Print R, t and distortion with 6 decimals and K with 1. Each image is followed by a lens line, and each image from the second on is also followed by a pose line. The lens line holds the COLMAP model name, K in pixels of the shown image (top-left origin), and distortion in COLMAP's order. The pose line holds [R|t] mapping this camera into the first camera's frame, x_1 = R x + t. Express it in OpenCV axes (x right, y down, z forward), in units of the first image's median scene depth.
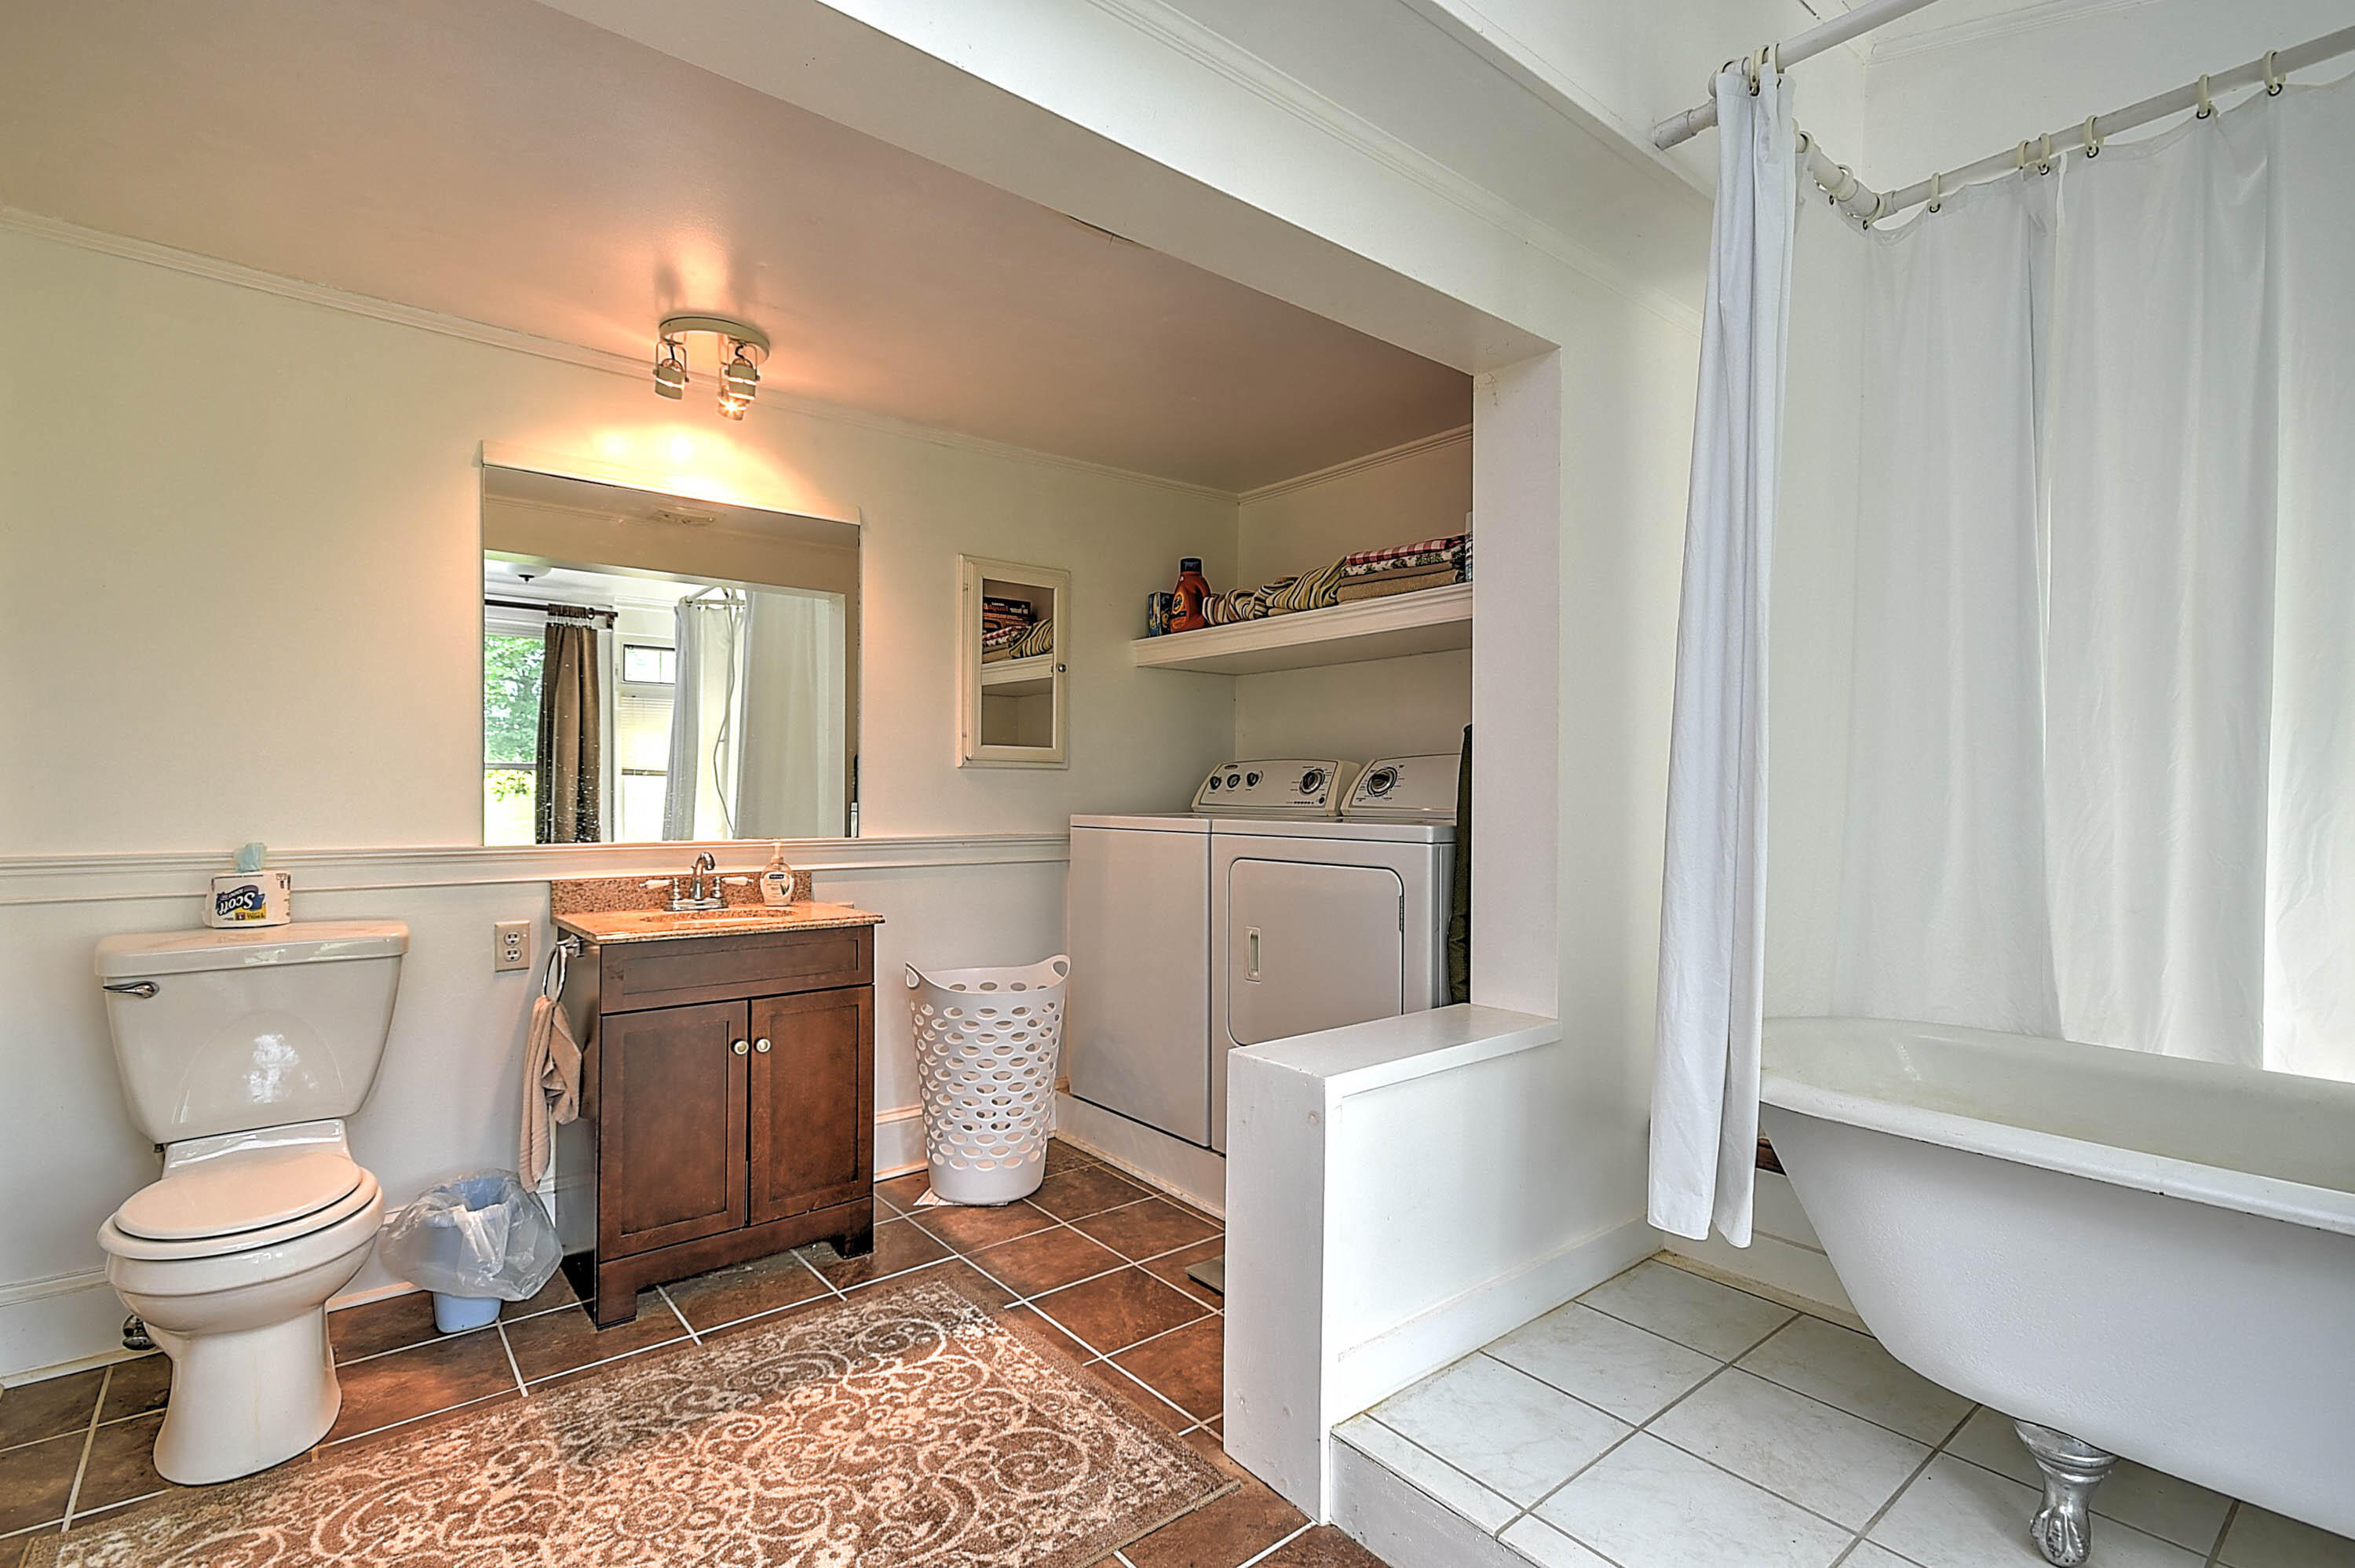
lens RADIAL K [[1065.7, 0, 1169.1], [0, 1065.7, 790.5], [0, 0, 1]] dist [-0.003056, -0.000798]
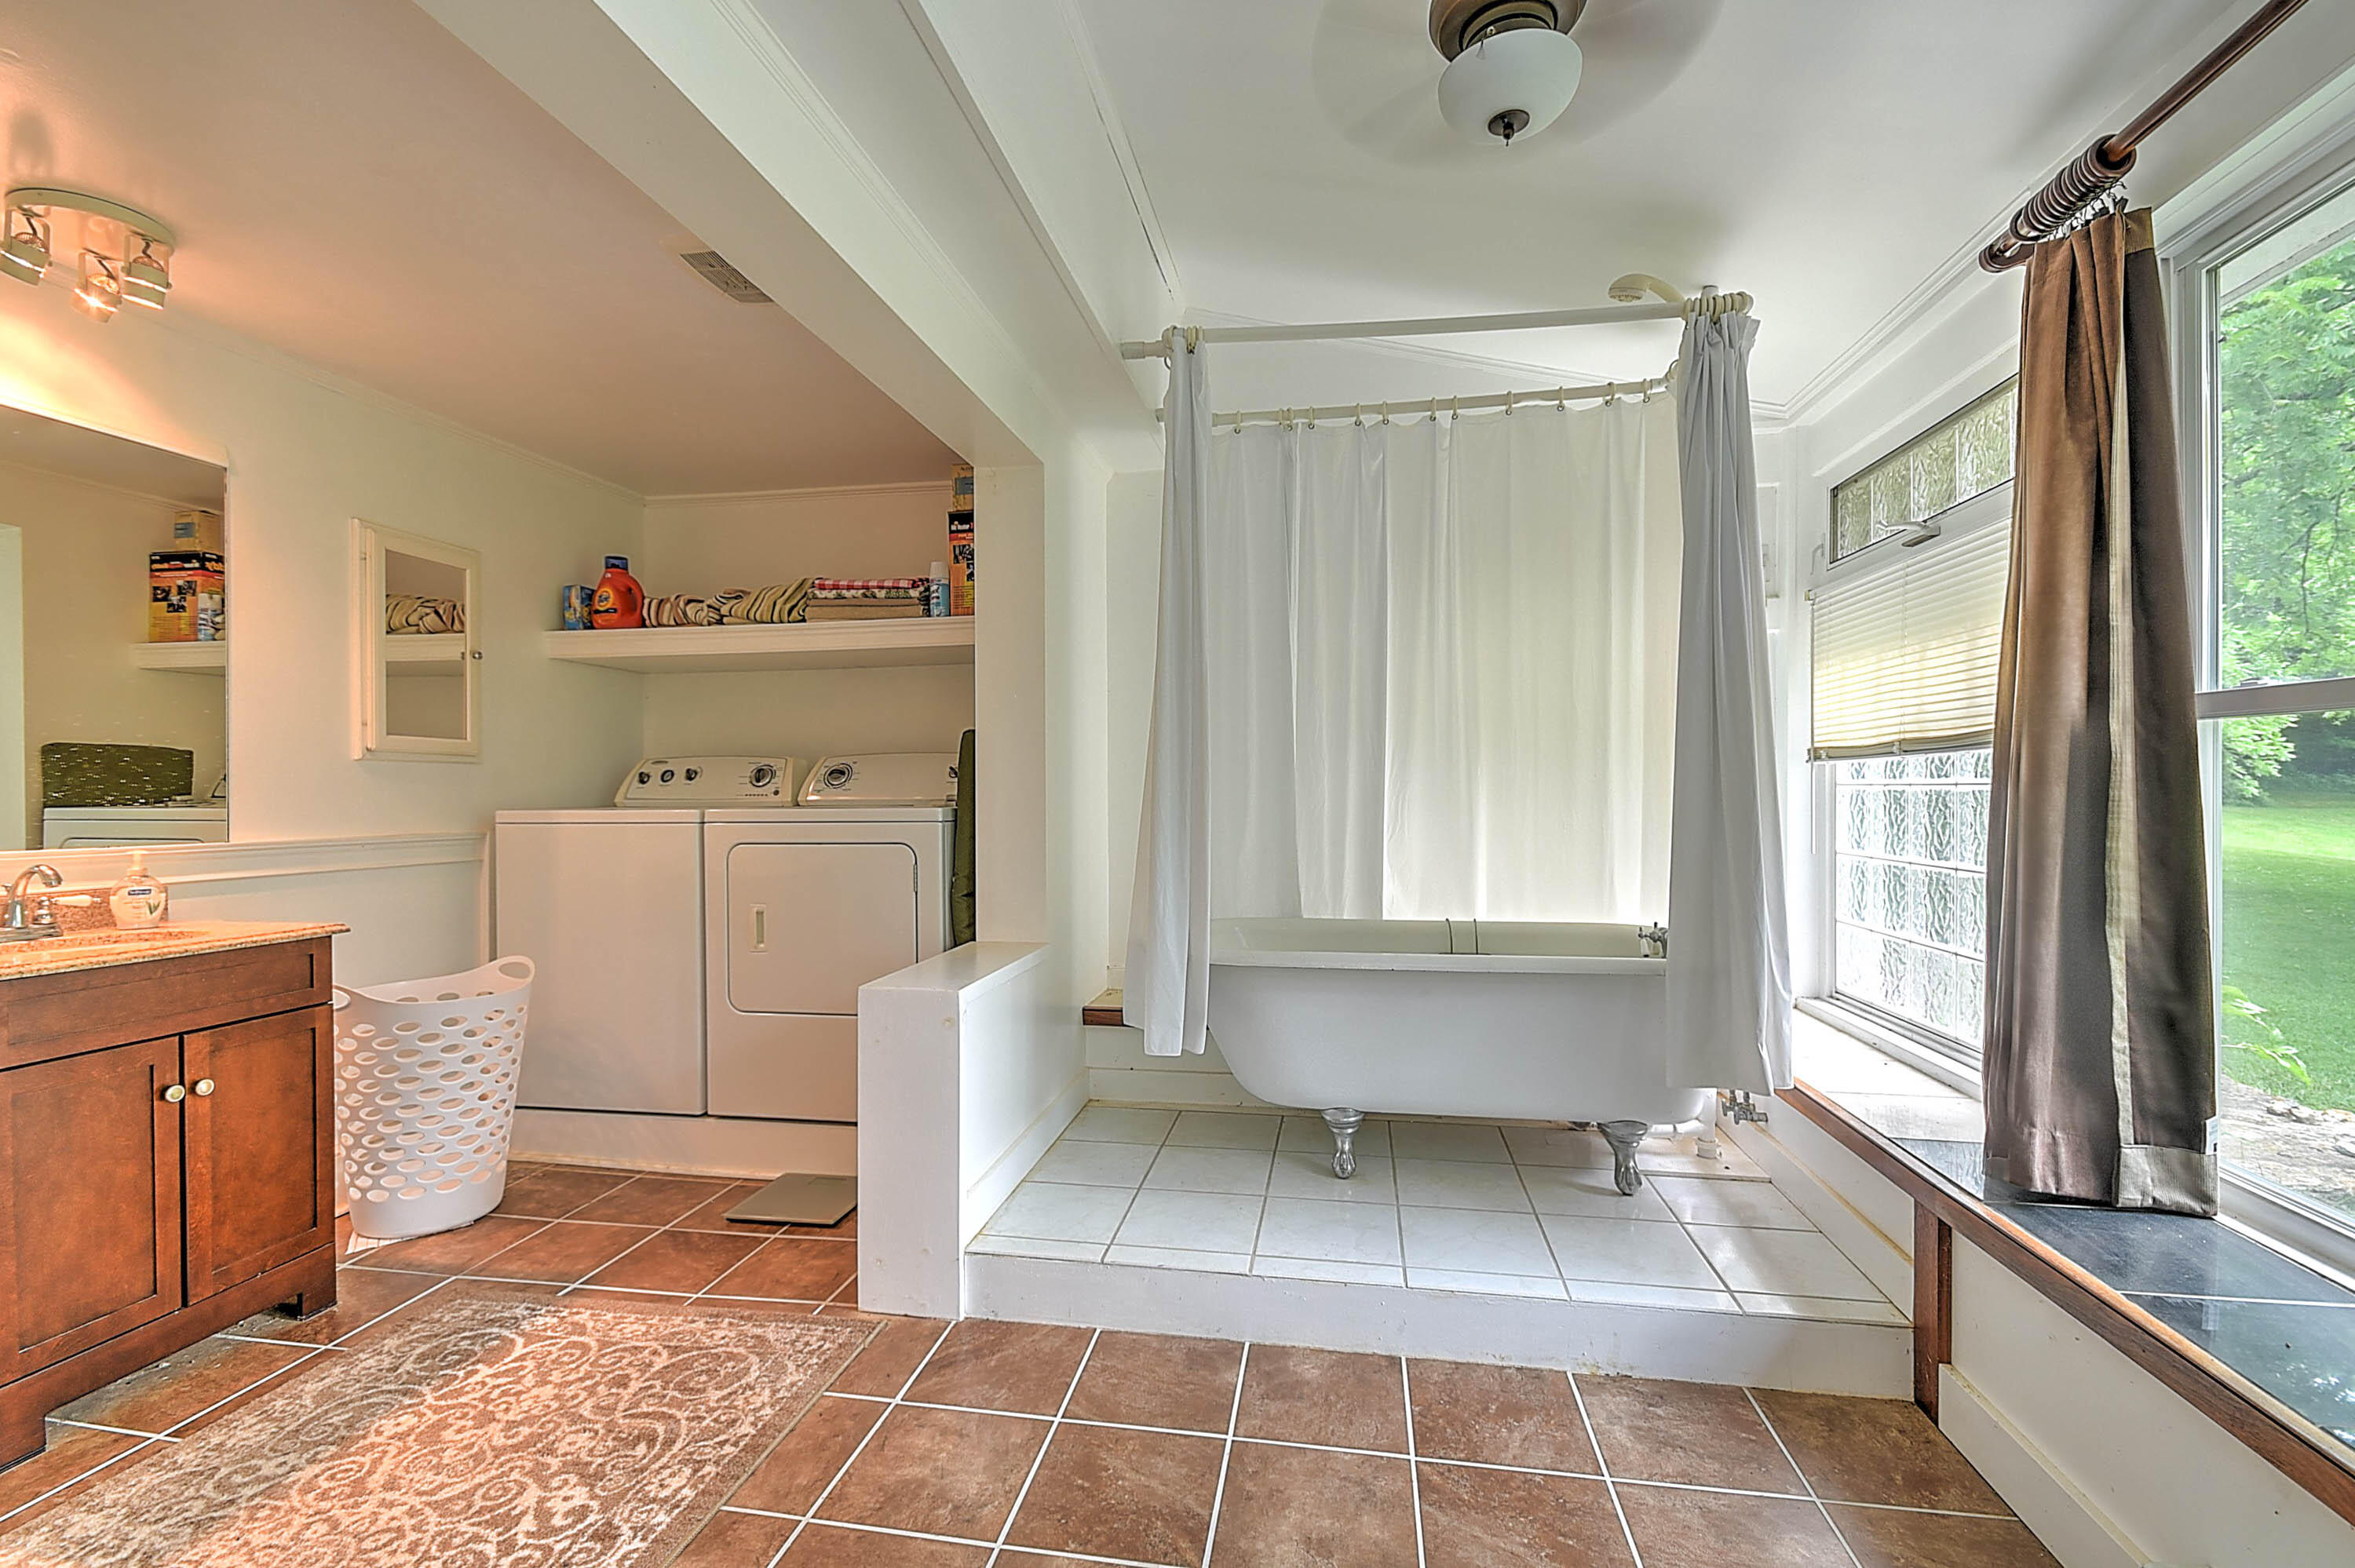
lens RADIAL K [[990.7, 0, 1188.9], [0, 990.7, 788.7], [0, 0, 1]] dist [-0.018519, -0.004134]
pose [[0.746861, -0.008133, 0.664930, -0.295144], [0.009752, 0.999952, 0.001277, 0.010289], [-0.664909, 0.005530, 0.746904, -0.081912]]
